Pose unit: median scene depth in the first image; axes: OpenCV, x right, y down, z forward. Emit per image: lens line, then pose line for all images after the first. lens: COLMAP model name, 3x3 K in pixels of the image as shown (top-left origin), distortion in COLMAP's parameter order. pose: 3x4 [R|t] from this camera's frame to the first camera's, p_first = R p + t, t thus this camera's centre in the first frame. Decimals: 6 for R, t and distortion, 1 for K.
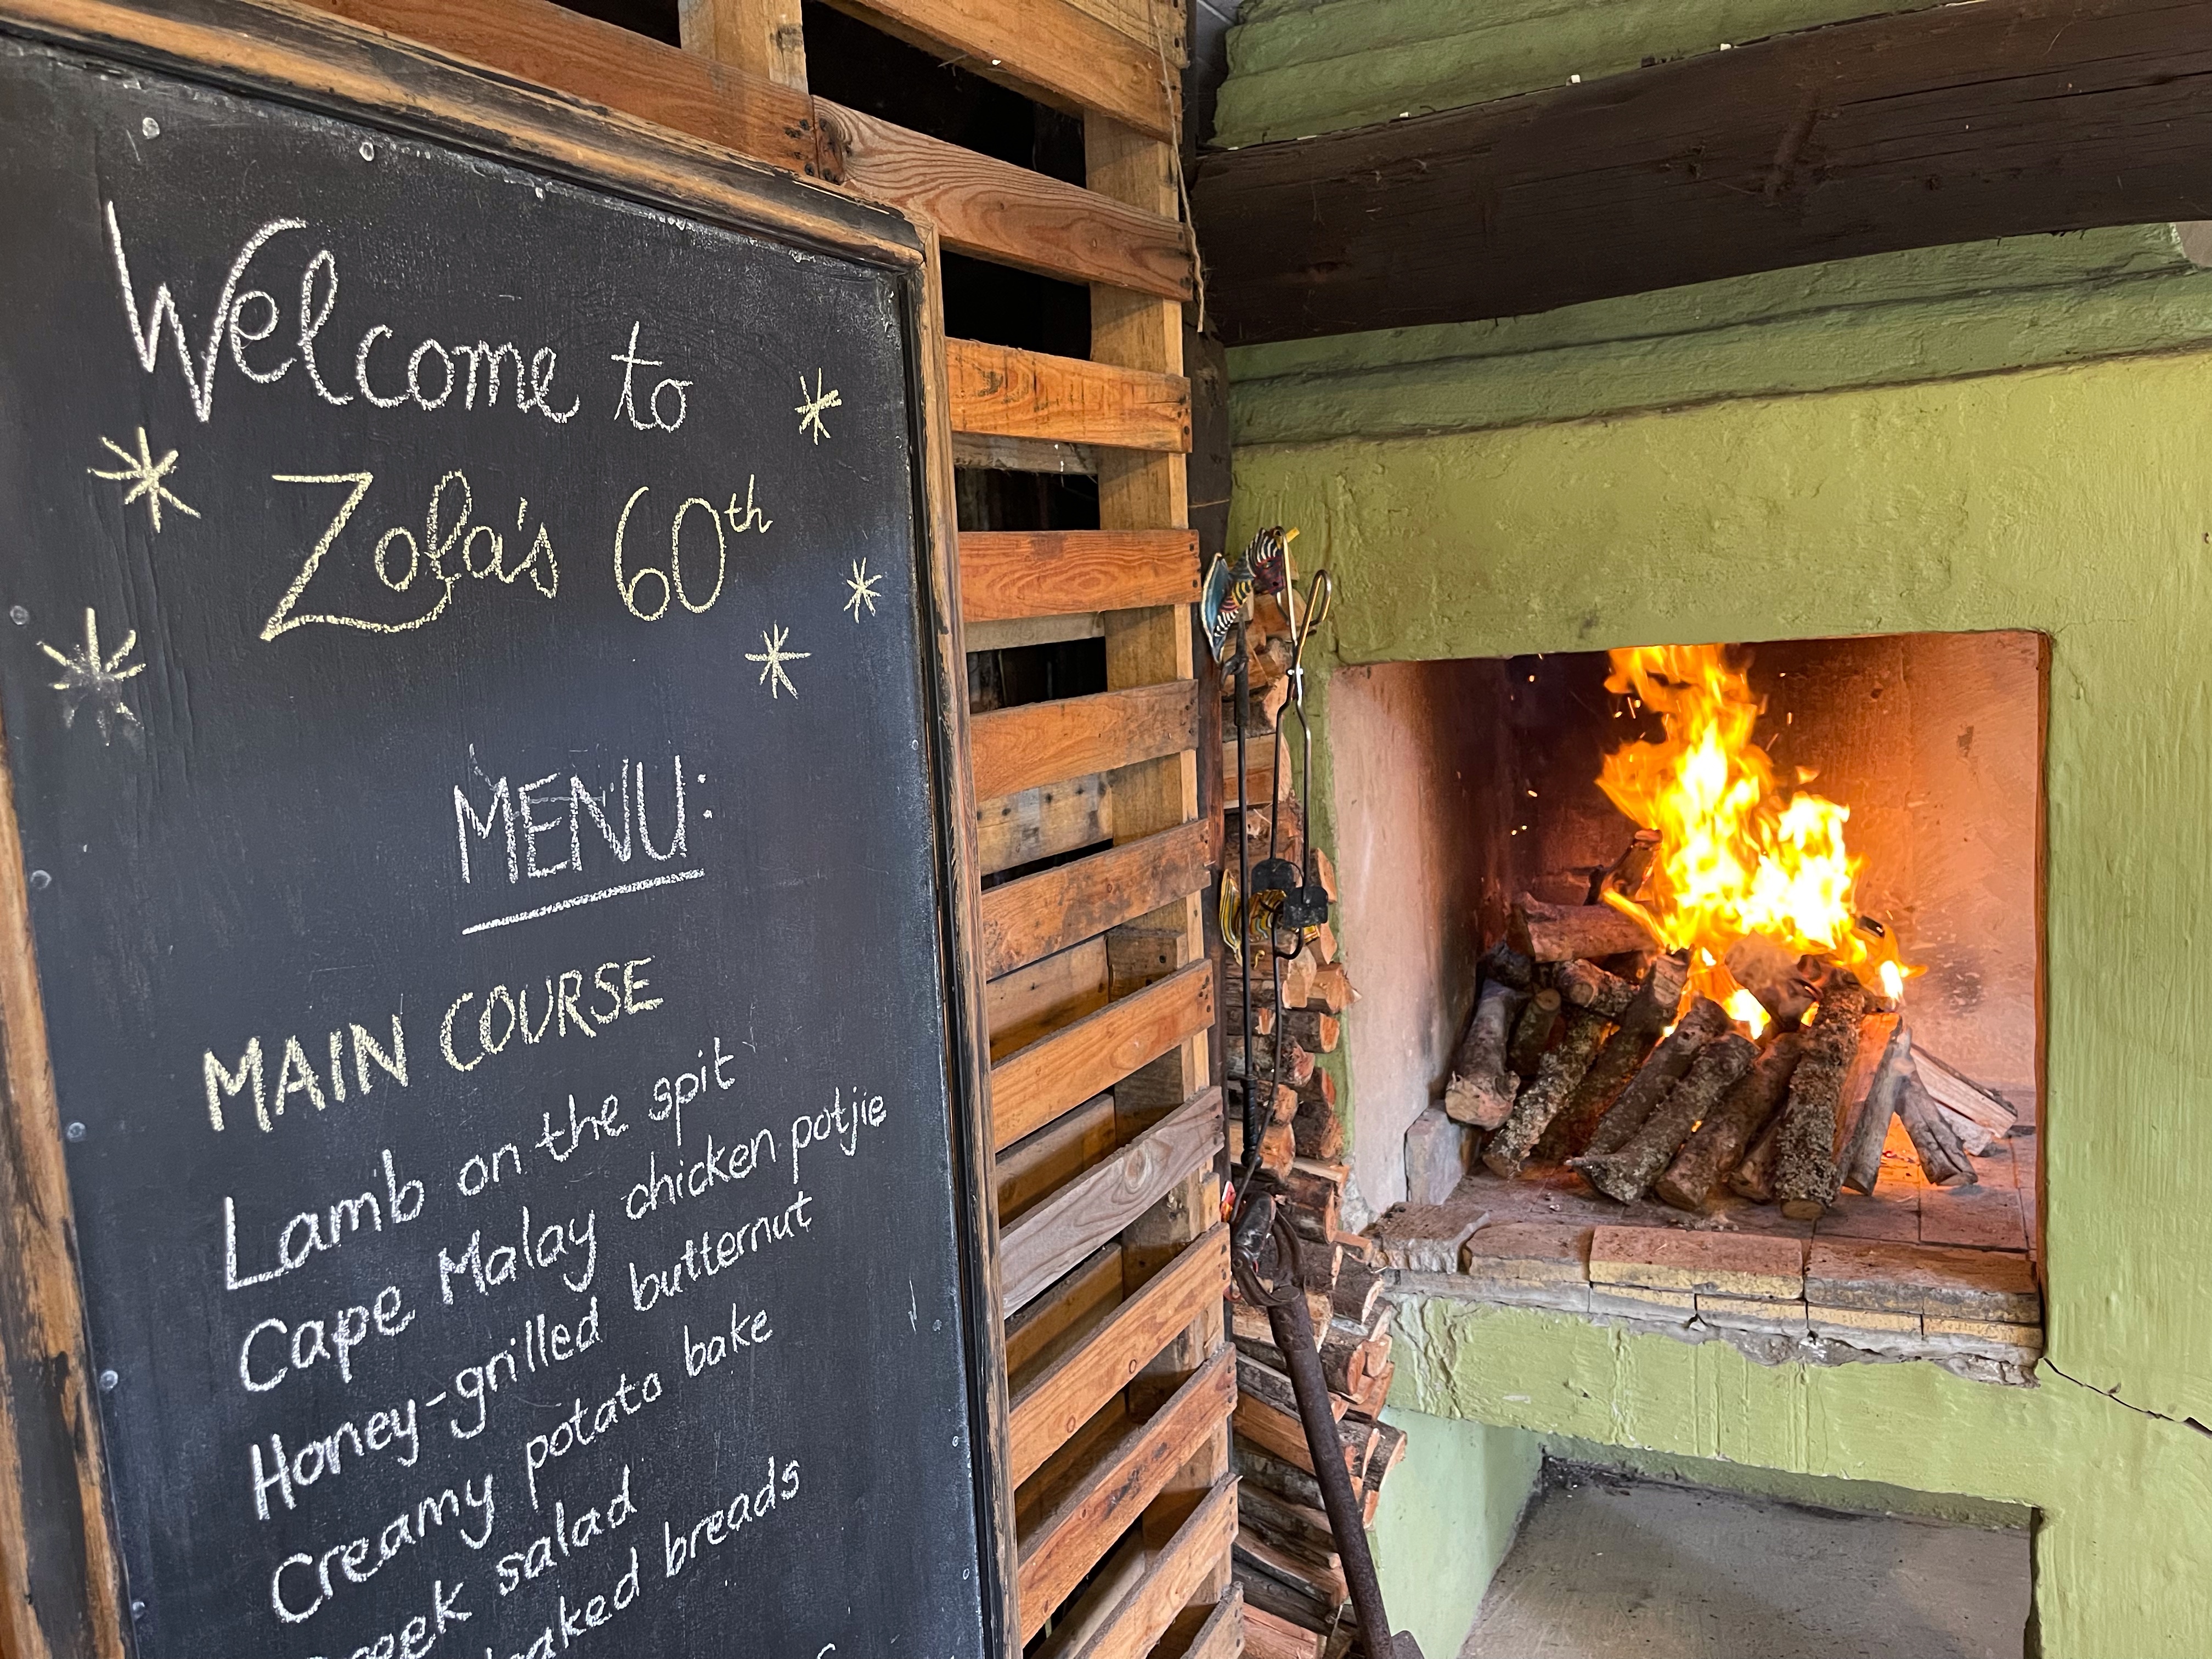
lens RADIAL K [[1735.9, 0, 1102.5], [0, 1735.9, 820.7], [0, 0, 1]] dist [0.097792, -0.126430]
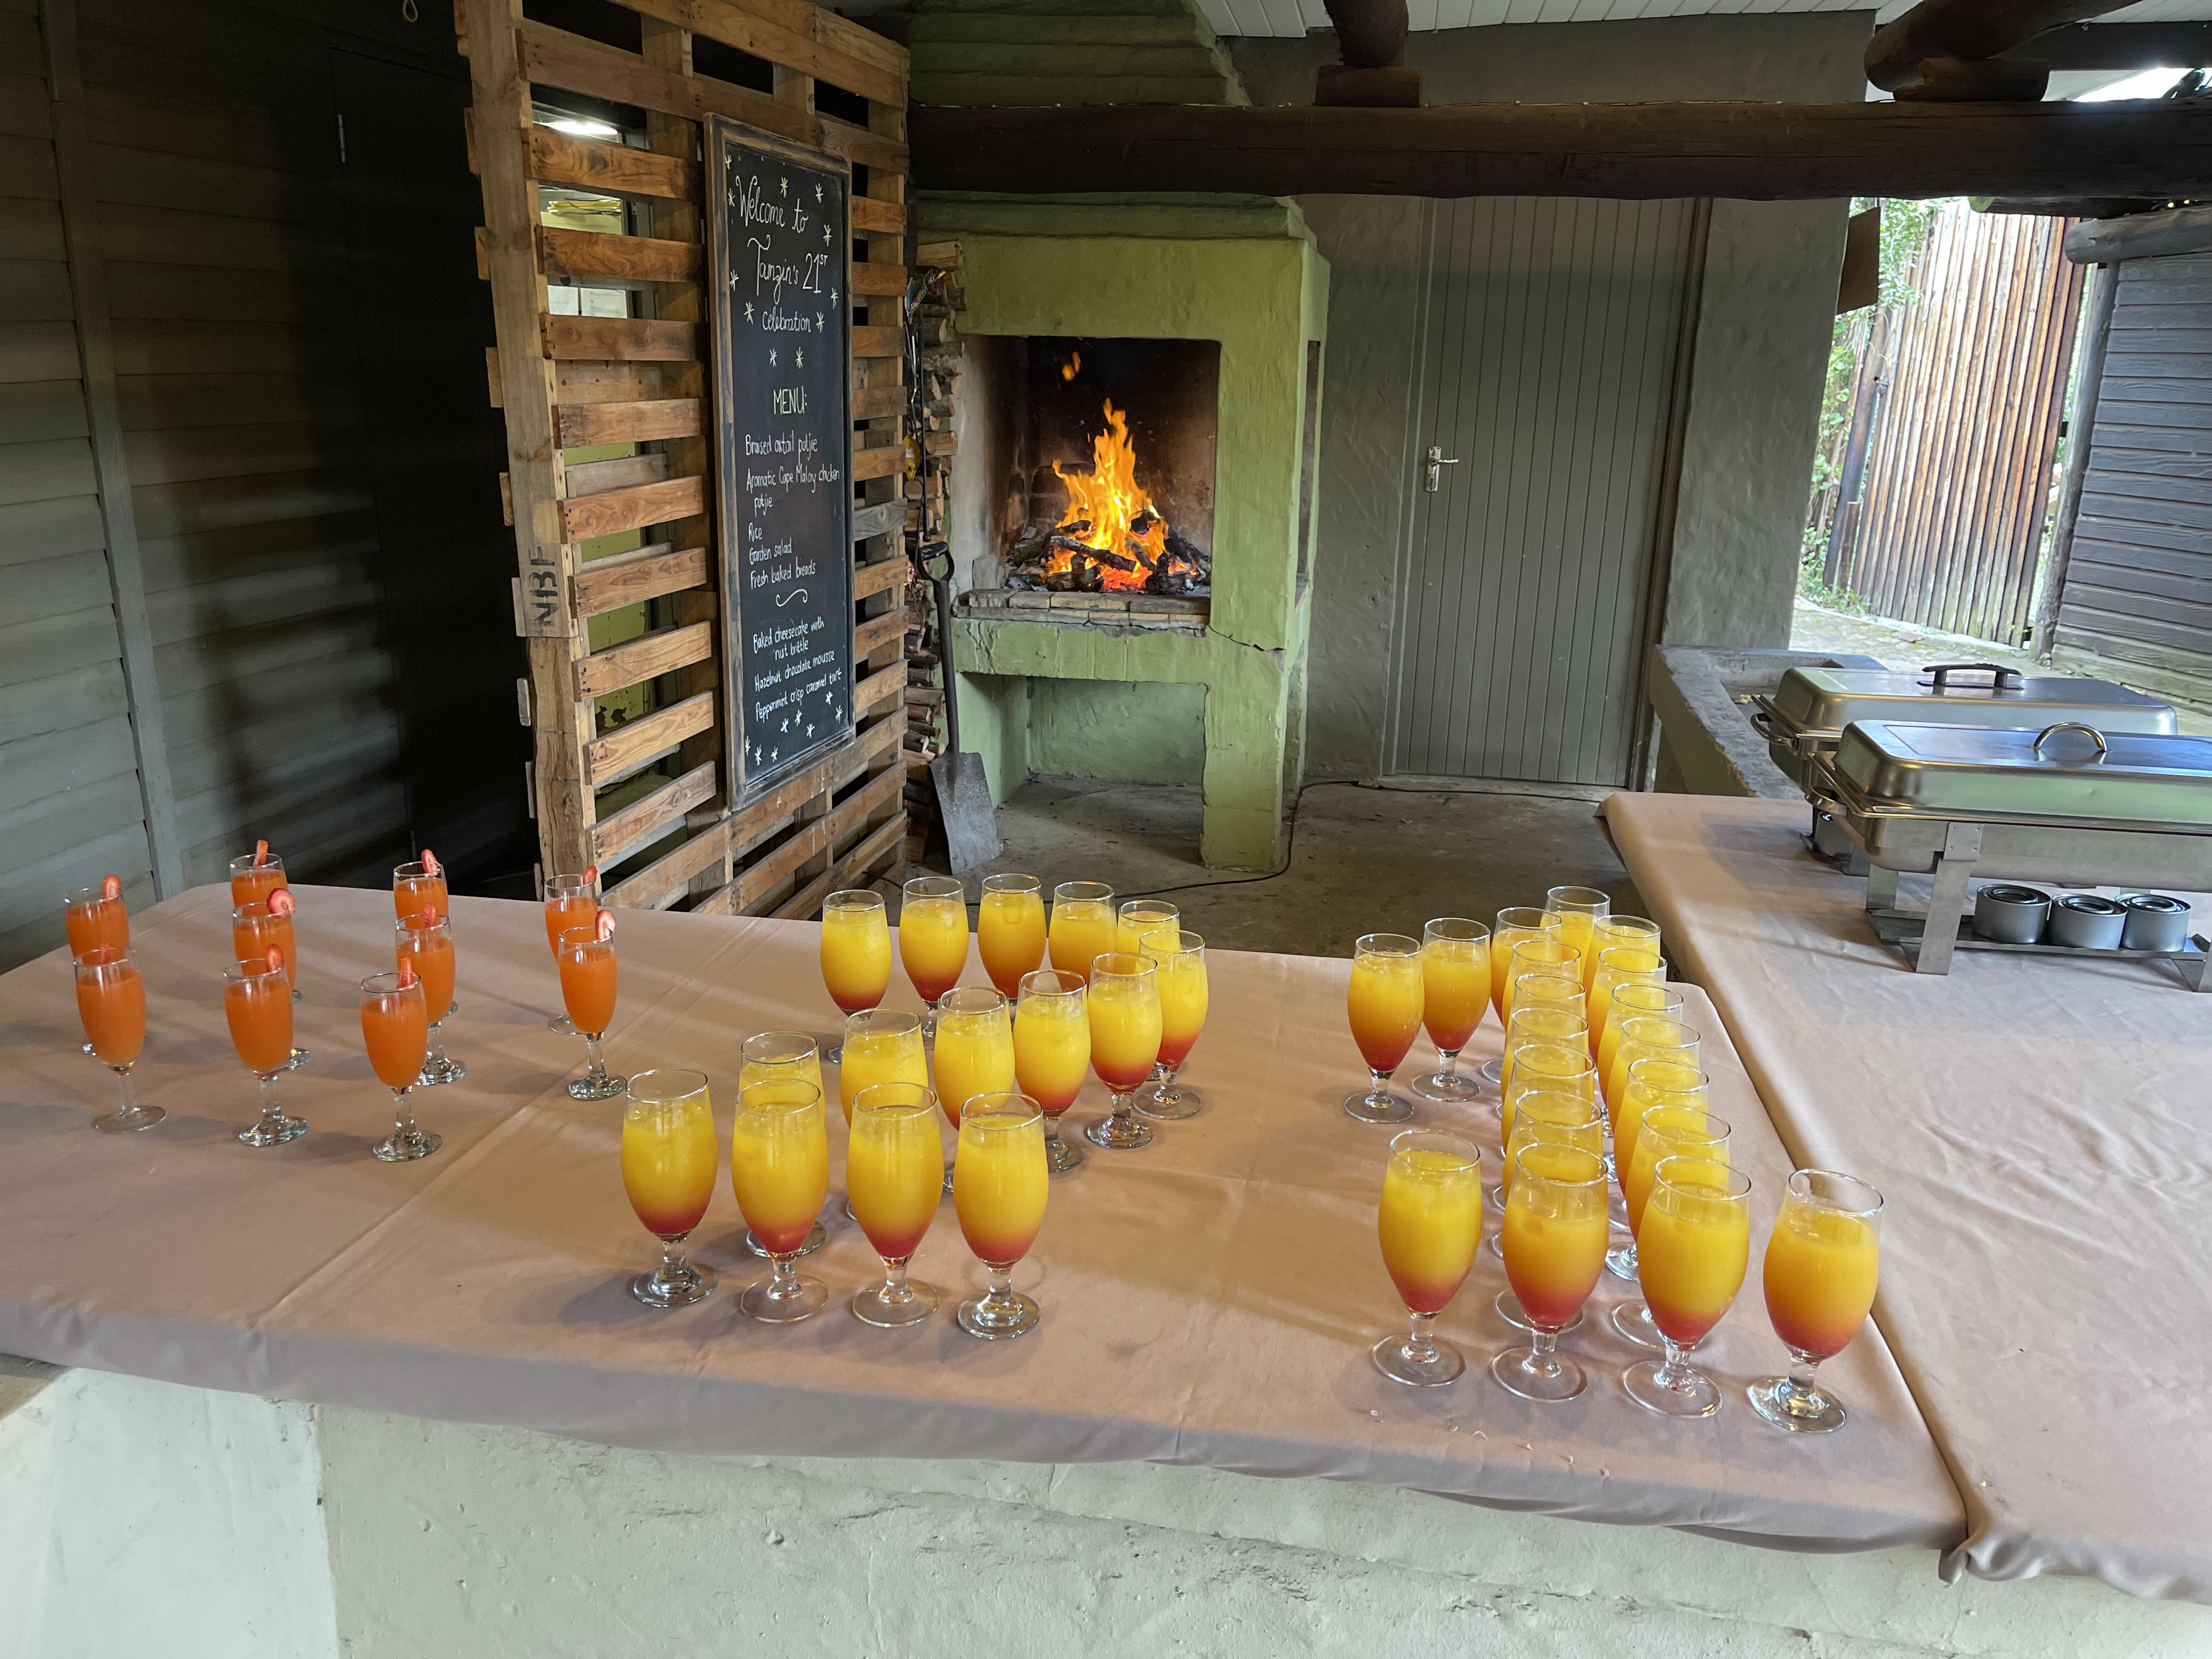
lens RADIAL K [[1654.4, 0, 1131.7], [0, 1654.4, 839.0], [0, 0, 1]] dist [0.006689, -0.000986]
pose [[0.960407, 0.007949, 0.278489, -0.280777], [-0.053114, 0.986483, 0.155016, 0.249656], [-0.273492, -0.163670, 0.947847, -1.433035]]
